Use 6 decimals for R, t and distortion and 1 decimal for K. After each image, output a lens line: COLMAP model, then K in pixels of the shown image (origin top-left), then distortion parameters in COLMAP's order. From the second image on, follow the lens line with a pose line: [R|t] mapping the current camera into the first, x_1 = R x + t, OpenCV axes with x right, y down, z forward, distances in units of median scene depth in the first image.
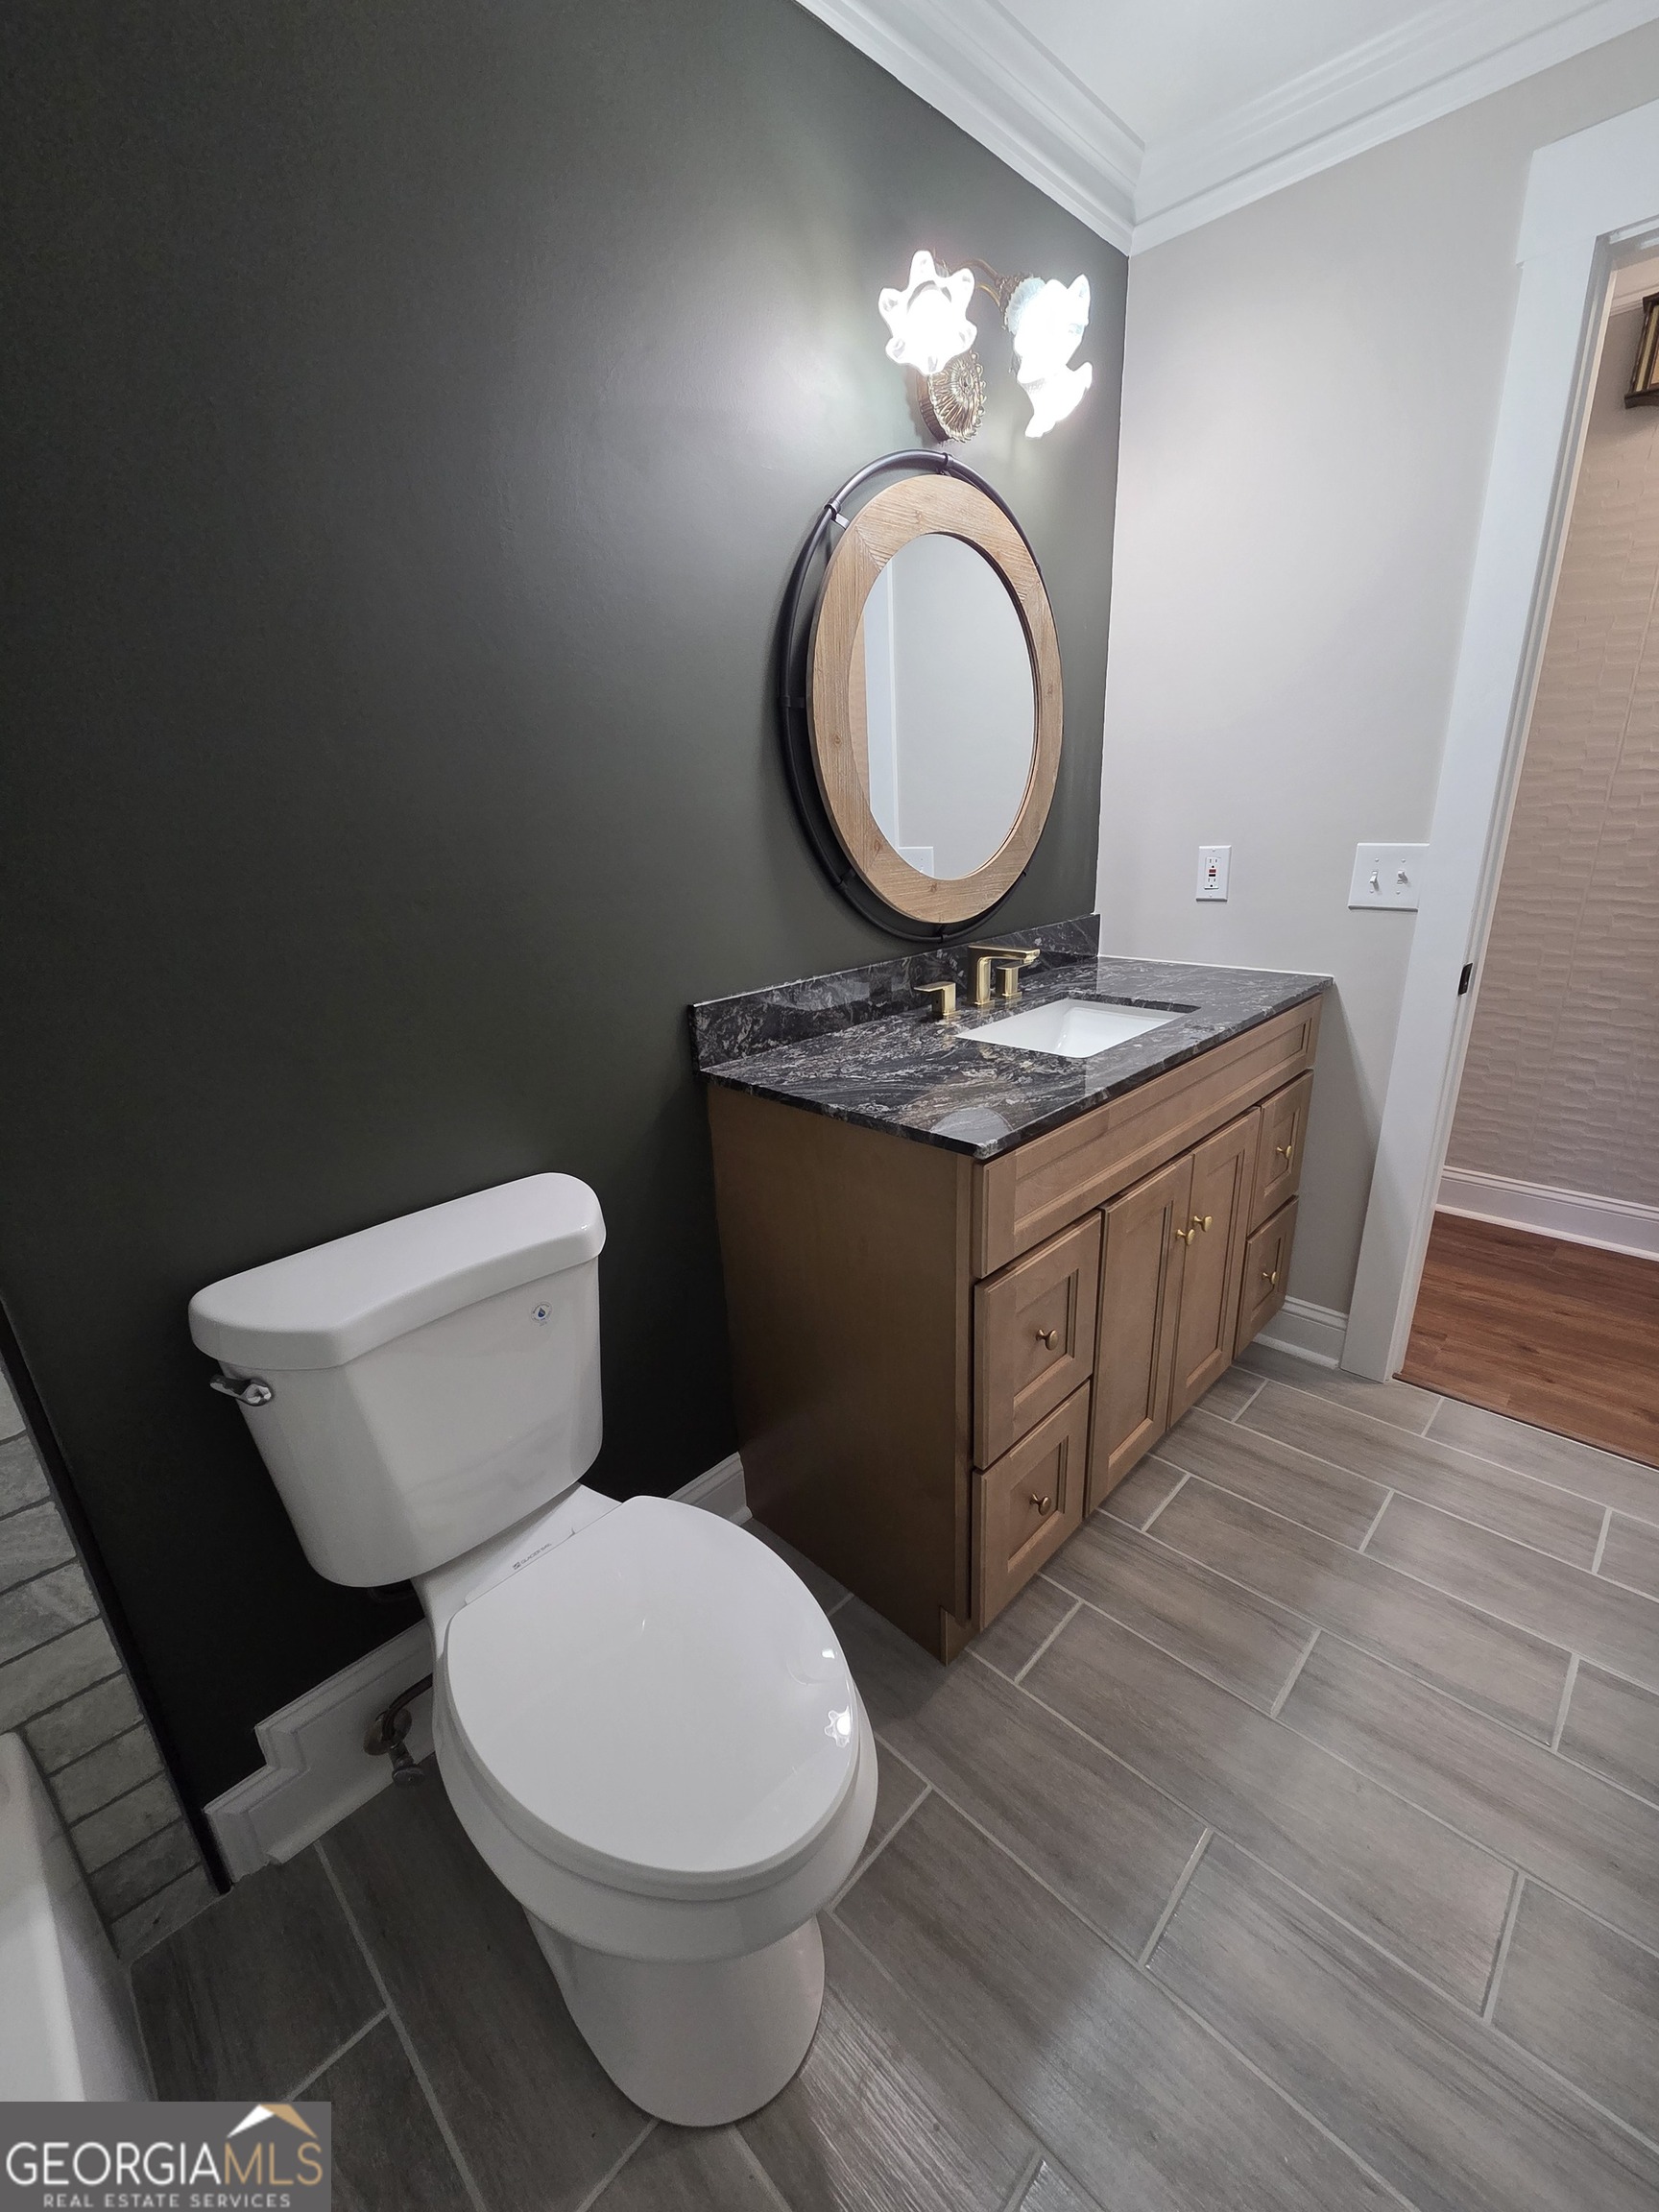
lens RADIAL K [[908.8, 0, 836.4], [0, 908.8, 1114.6], [0, 0, 1]] dist [0.007025, -0.000551]
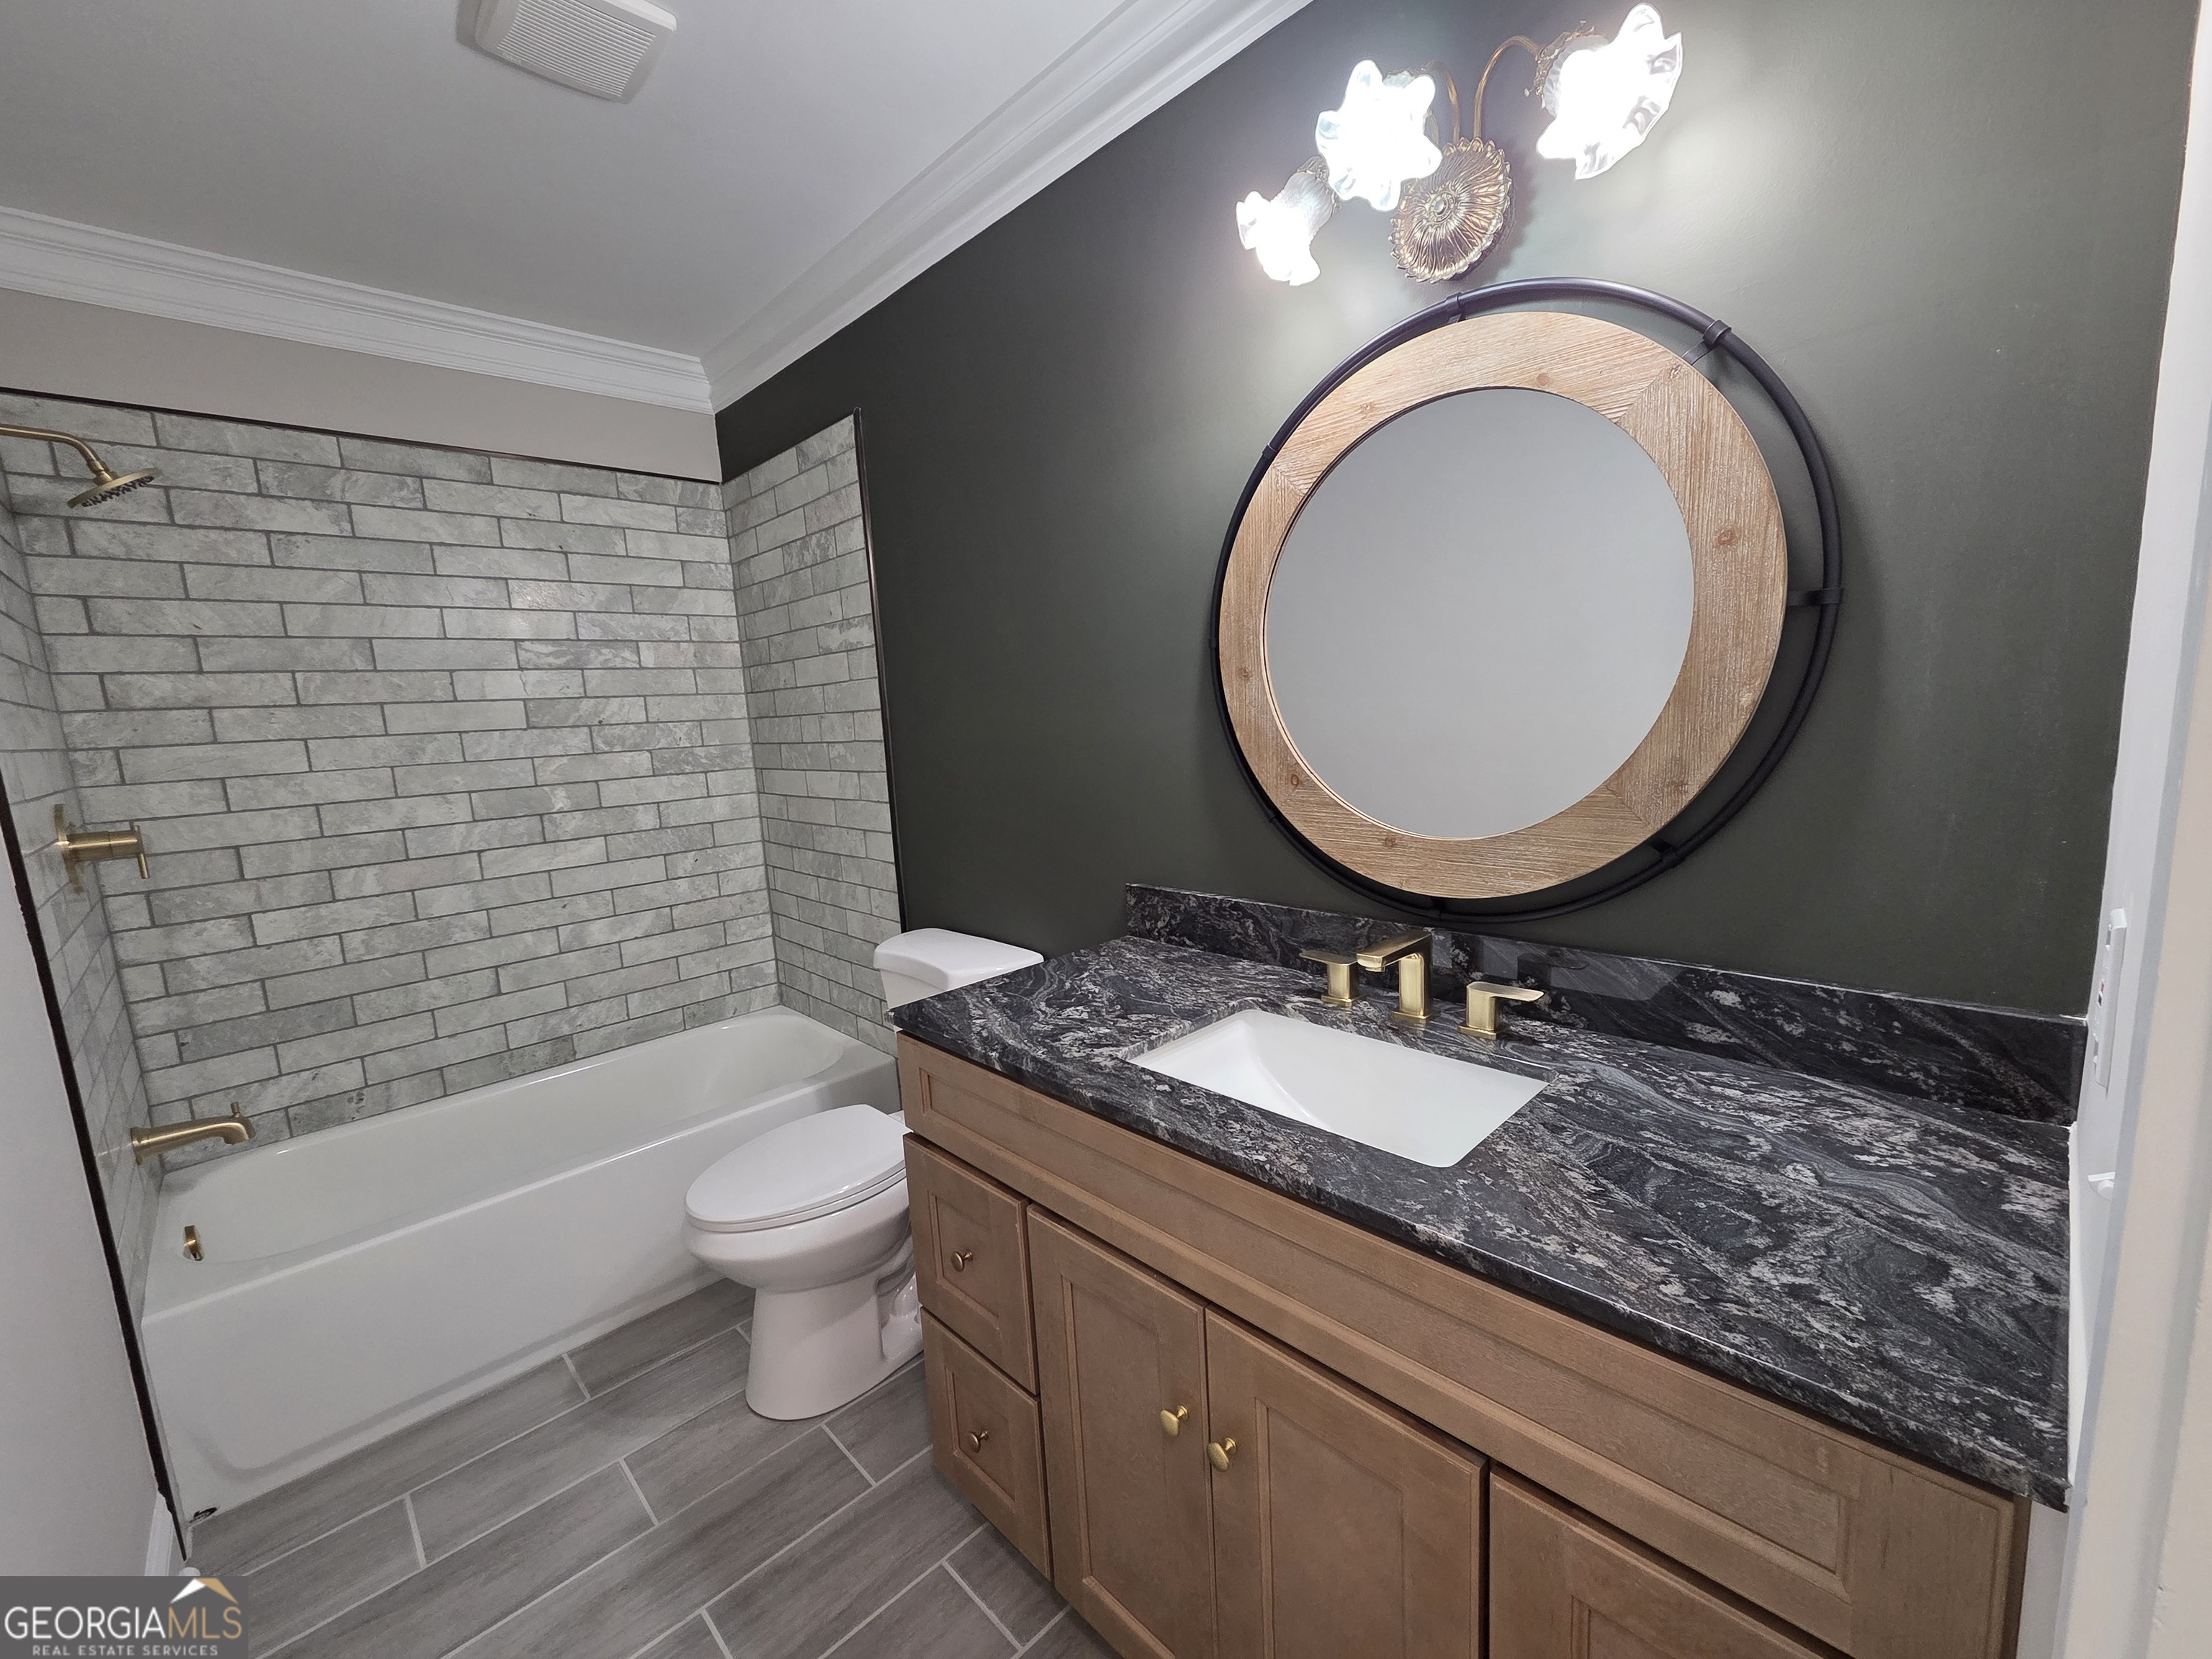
lens RADIAL K [[908.8, 0, 1112.6], [0, 908.8, 835.6], [0, 0, 1]] dist [0.007025, -0.000551]
pose [[-0.028885, 0.187134, -0.981910, 1.007165], [-0.271804, 0.943836, 0.187873, -0.391384], [0.961919, 0.272314, 0.023601, 0.884574]]
